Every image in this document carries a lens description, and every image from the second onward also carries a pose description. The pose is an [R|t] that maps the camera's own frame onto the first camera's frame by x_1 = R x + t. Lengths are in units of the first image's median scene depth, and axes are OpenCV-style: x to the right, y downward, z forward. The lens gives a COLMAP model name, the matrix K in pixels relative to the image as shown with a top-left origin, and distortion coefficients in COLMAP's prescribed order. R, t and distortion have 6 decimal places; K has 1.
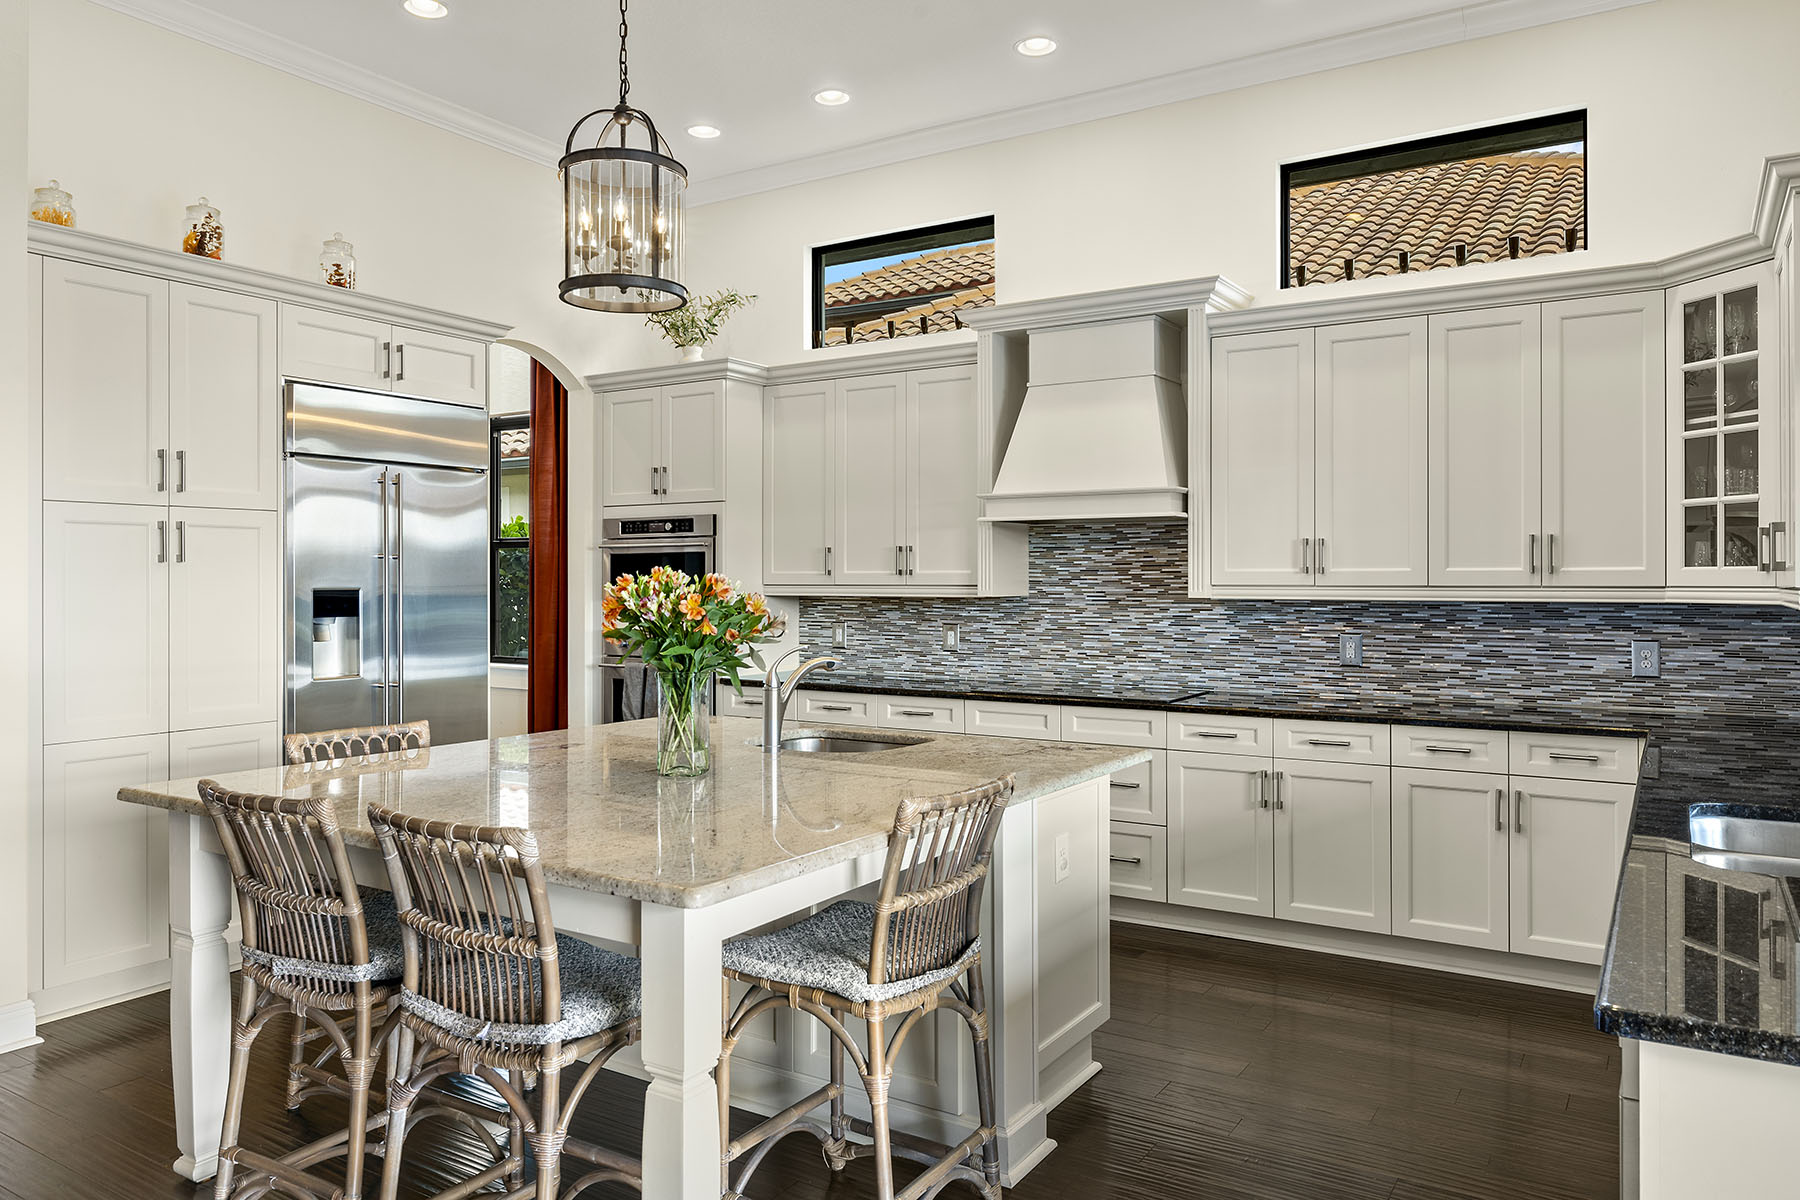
lens RADIAL K [[1214.3, 0, 898.4], [0, 1214.3, 588.5], [0, 0, 1]] dist [-0.000861, -0.001688]
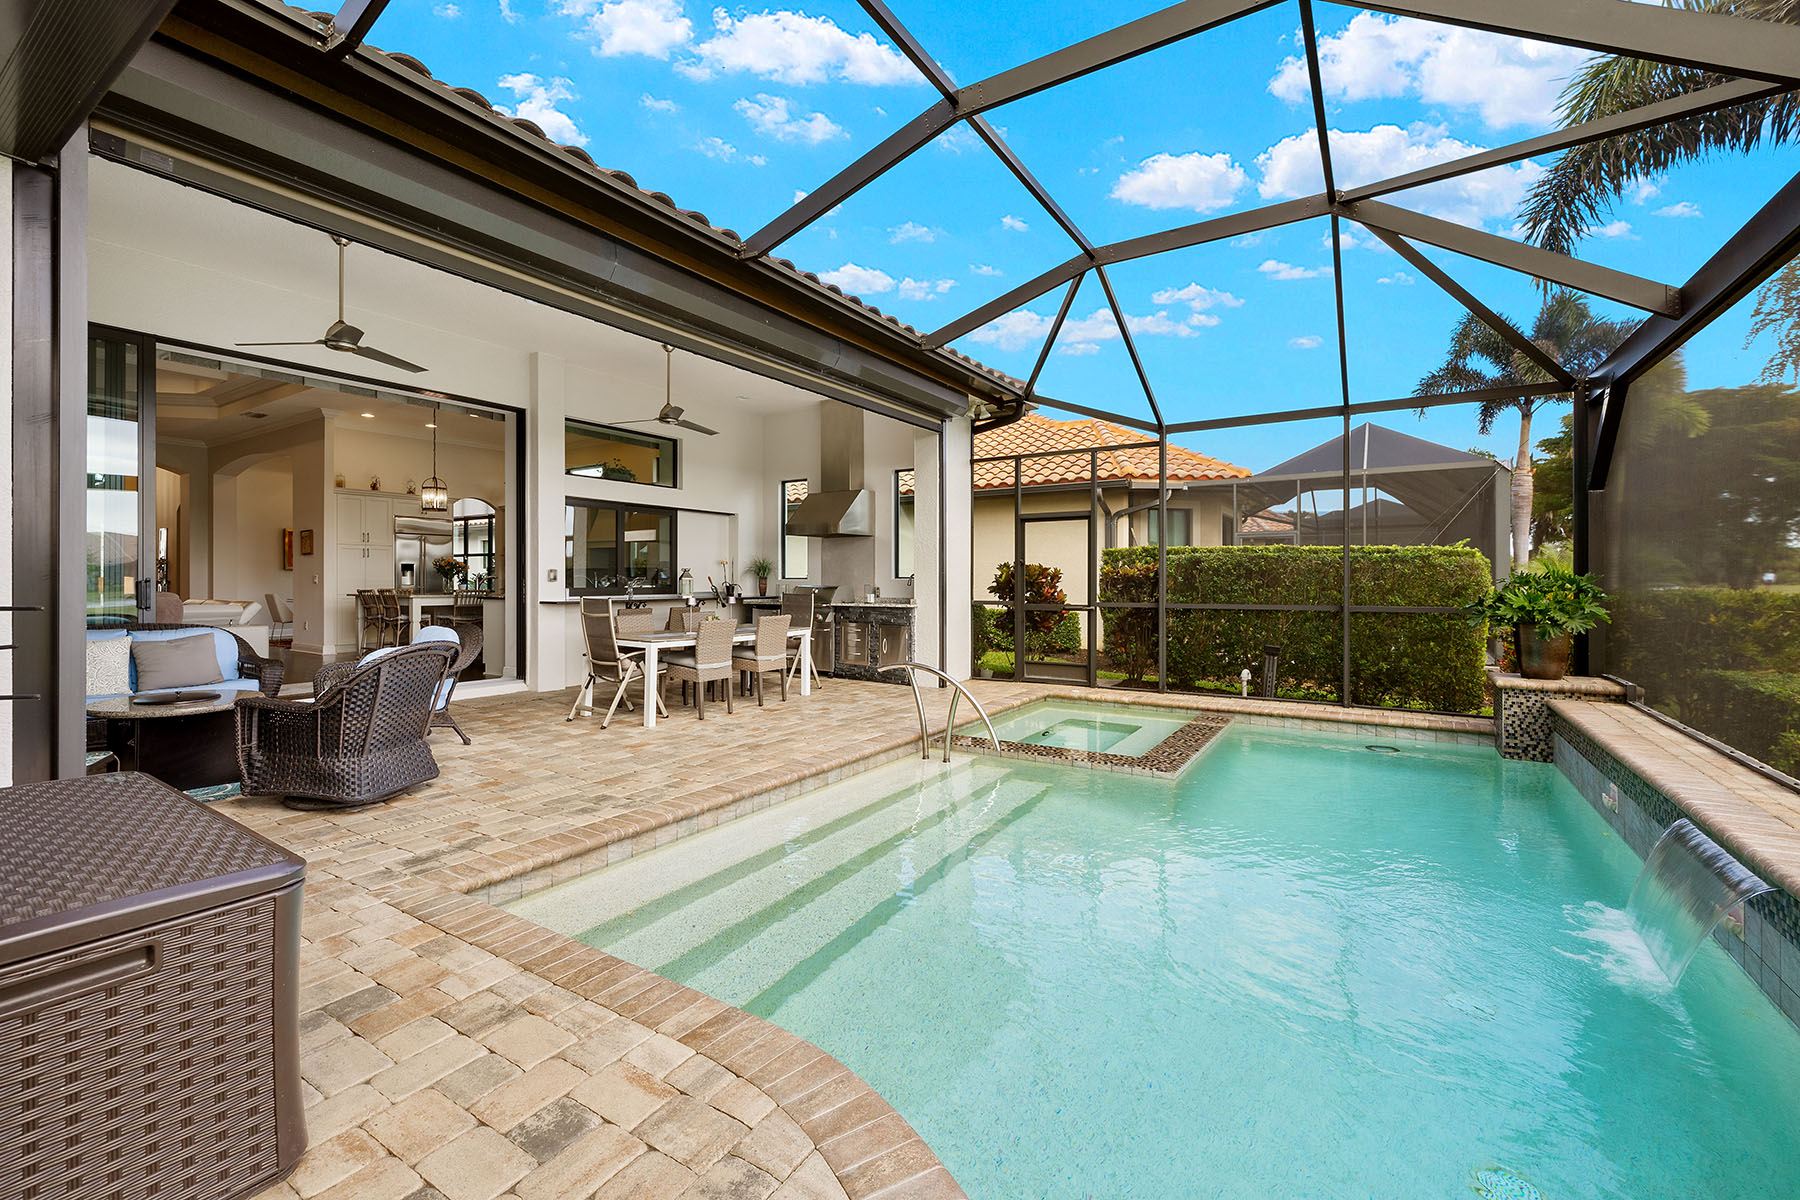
lens RADIAL K [[768.2, 0, 902.5], [0, 768.2, 596.6], [0, 0, 1]] dist [0.003238, -0.000745]
pose [[0.999862, 0.006378, -0.015367, 1.486168], [-0.006340, 0.999977, 0.002542, 0.107373], [0.015383, -0.002444, 0.999879, -1.892872]]
